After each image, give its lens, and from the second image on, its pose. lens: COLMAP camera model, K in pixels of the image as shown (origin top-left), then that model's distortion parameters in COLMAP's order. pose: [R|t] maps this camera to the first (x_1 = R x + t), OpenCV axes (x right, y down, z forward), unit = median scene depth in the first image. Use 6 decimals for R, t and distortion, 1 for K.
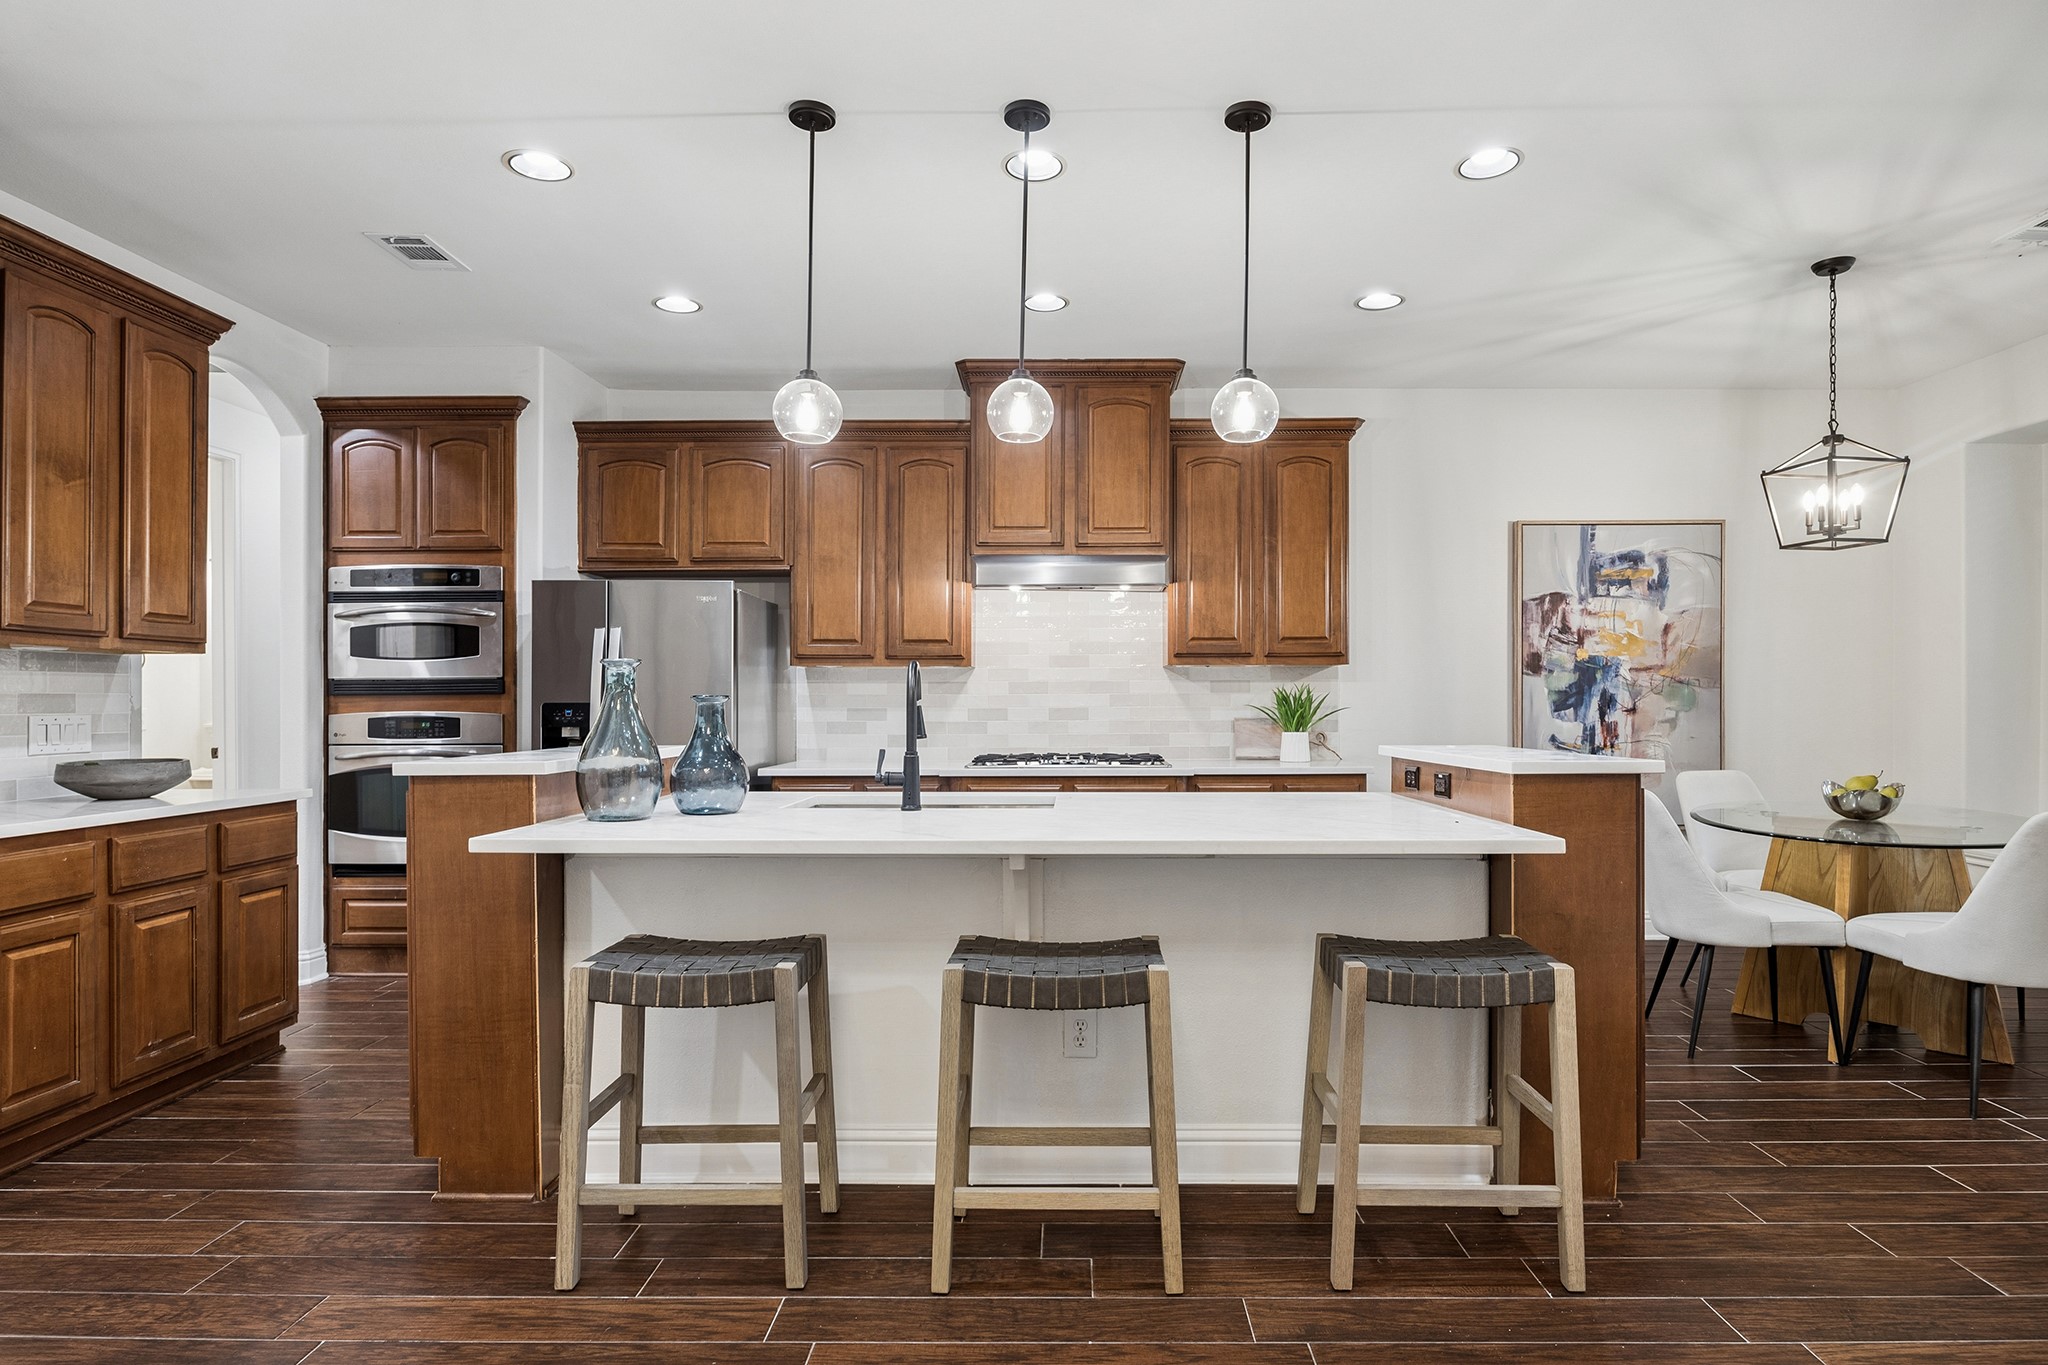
lens RADIAL K [[1074.6, 0, 1014.1], [0, 1074.6, 692.7], [0, 0, 1]] dist [-0.006815, -0.000187]
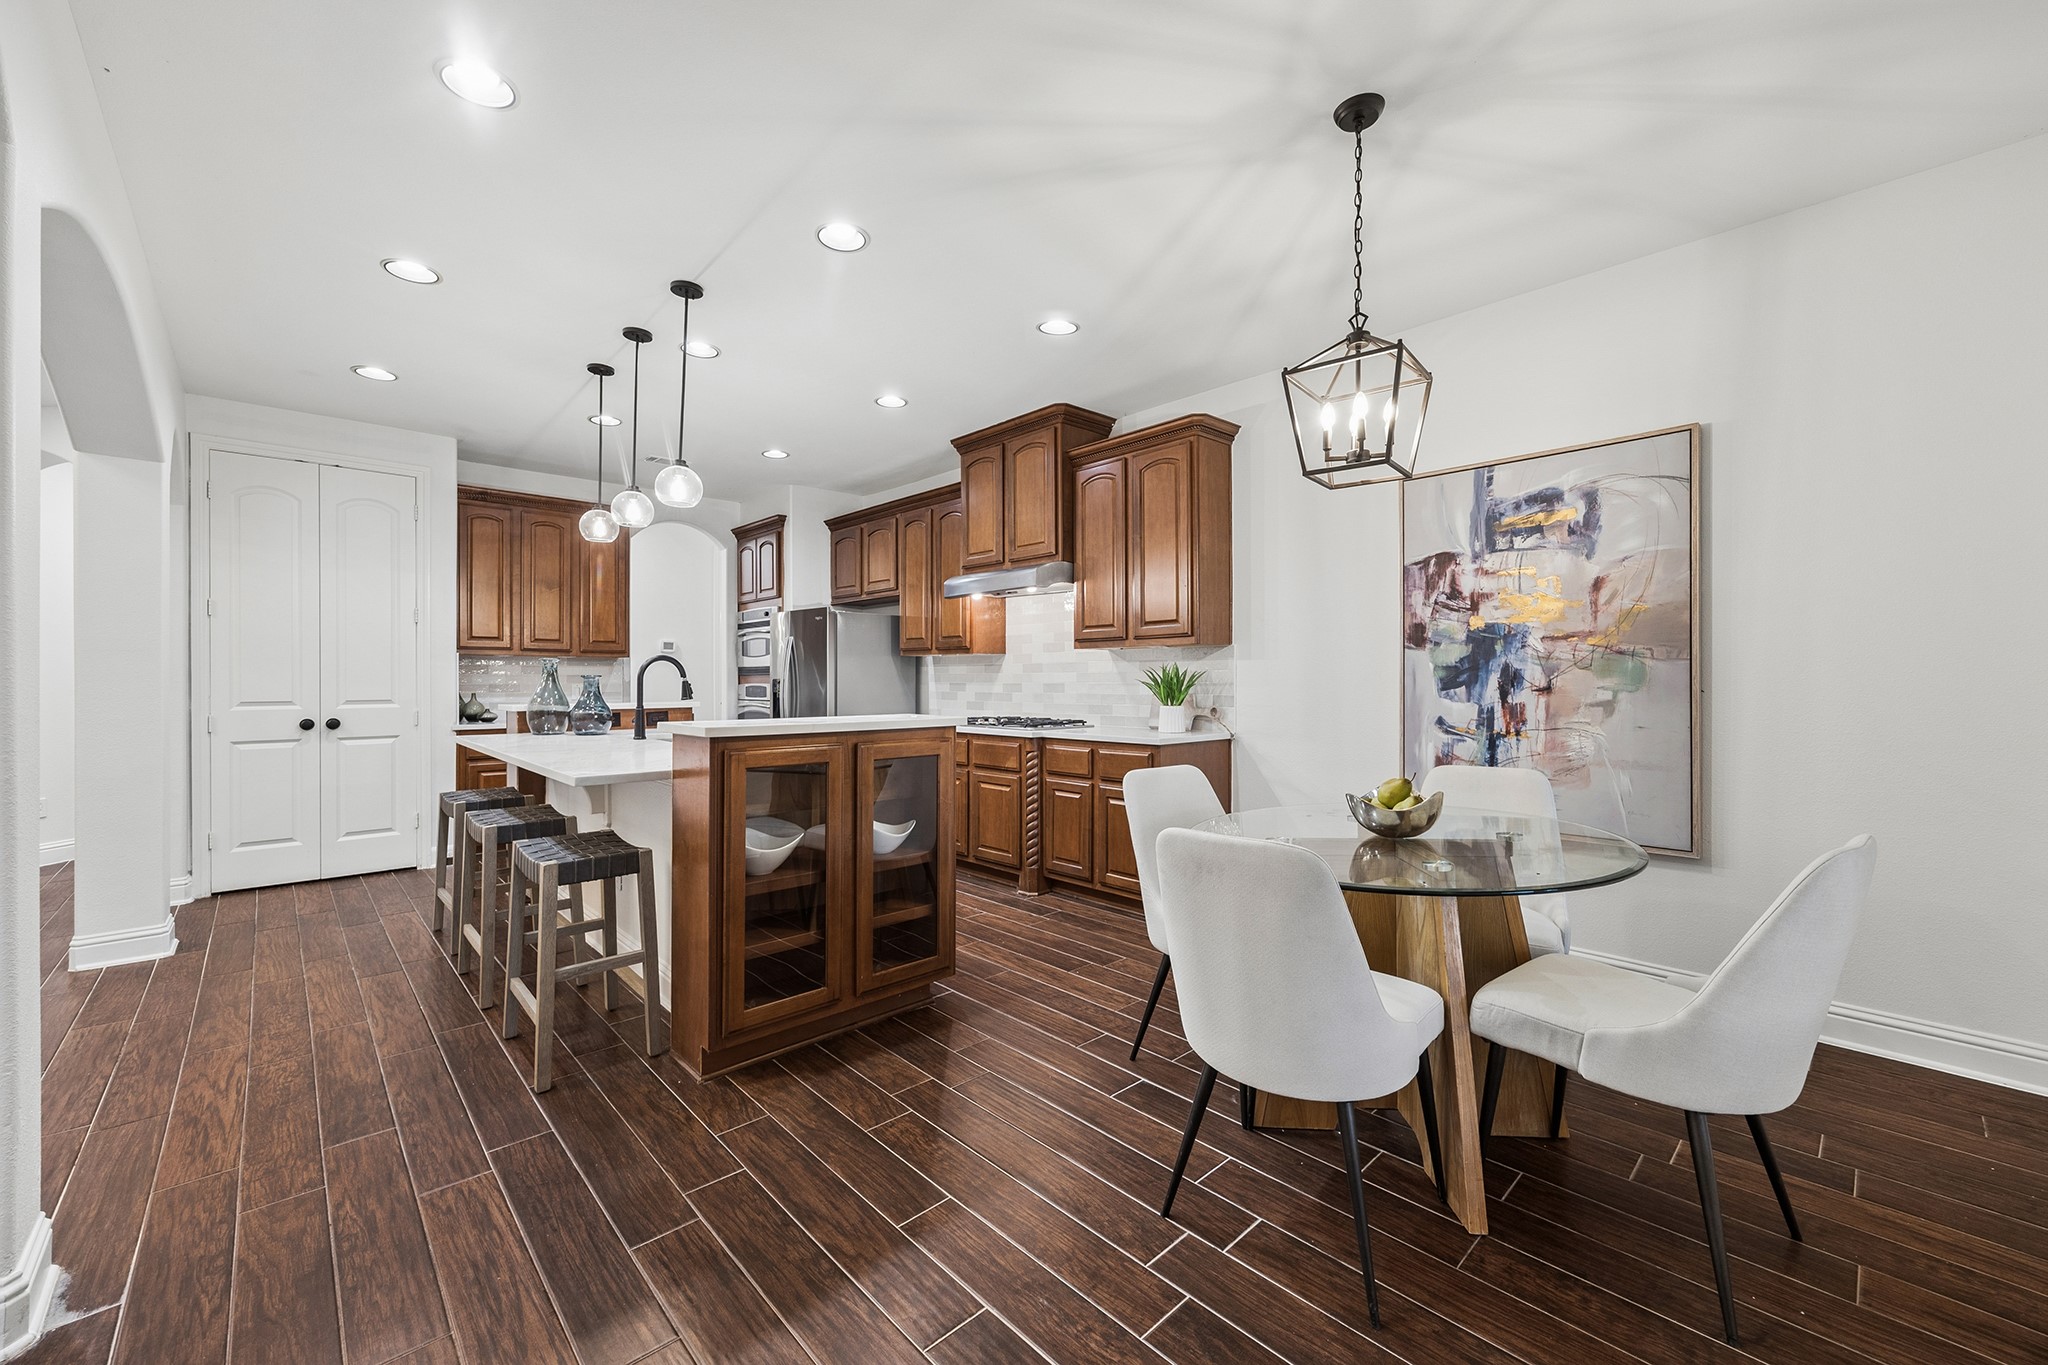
lens RADIAL K [[805.3, 0, 1045.3], [0, 805.3, 674.4], [0, 0, 1]] dist [0.002016, -0.001303]
pose [[0.688784, -0.003074, -0.724960, 0.754594], [0.007469, 0.999968, 0.002855, 0.000669], [0.724928, -0.007381, 0.688785, 0.318541]]
